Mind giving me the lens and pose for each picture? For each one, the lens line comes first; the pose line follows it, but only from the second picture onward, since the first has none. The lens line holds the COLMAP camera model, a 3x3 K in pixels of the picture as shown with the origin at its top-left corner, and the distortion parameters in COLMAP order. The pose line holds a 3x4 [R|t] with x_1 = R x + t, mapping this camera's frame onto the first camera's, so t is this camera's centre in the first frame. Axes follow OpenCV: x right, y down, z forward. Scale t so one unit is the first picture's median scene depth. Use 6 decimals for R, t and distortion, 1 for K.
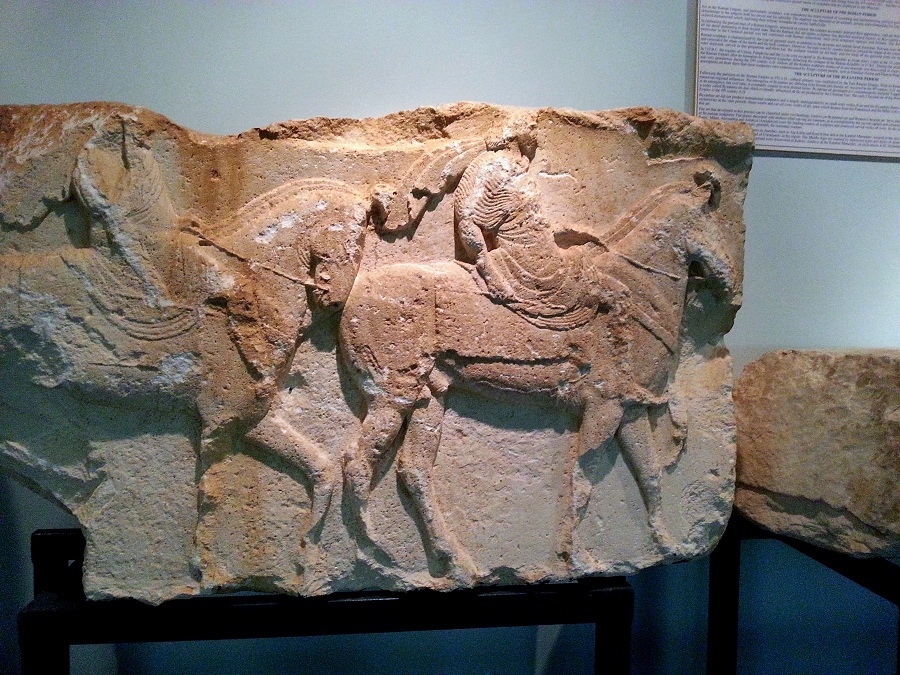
lens RADIAL K [[737.8, 0, 450.2], [0, 737.8, 339.2], [0, 0, 1]] dist [0.000520, -0.007100]
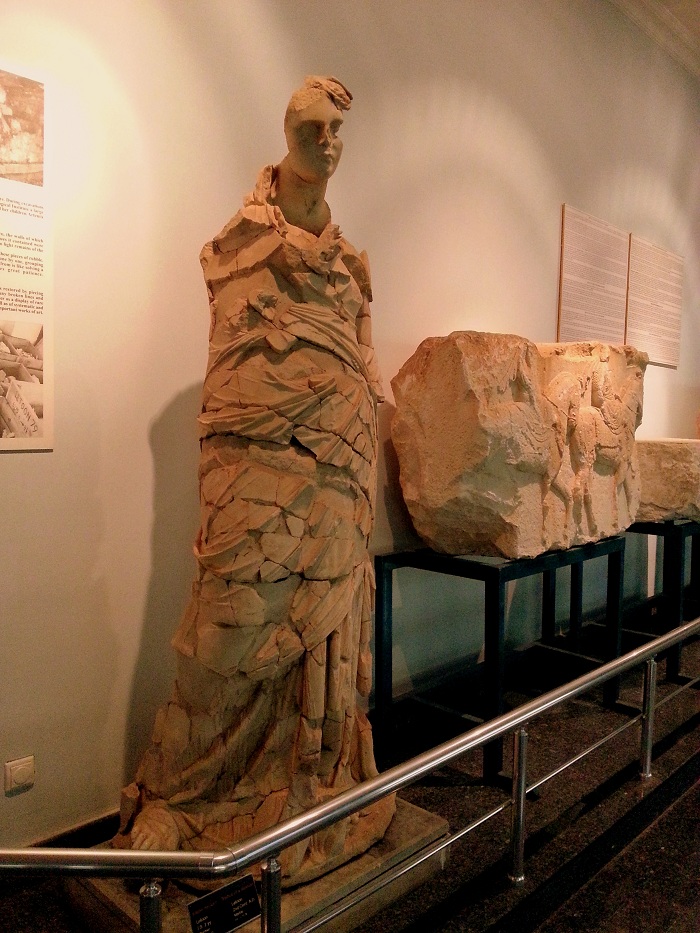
lens RADIAL K [[764.8, 0, 349.3], [0, 764.8, 465.5], [0, 0, 1]] dist [0.000520, -0.007100]
pose [[0.782117, -0.043671, 0.621600, -2.283573], [0.025823, 0.998956, 0.037691, -0.029900], [-0.622597, -0.013427, 0.782428, -0.489454]]
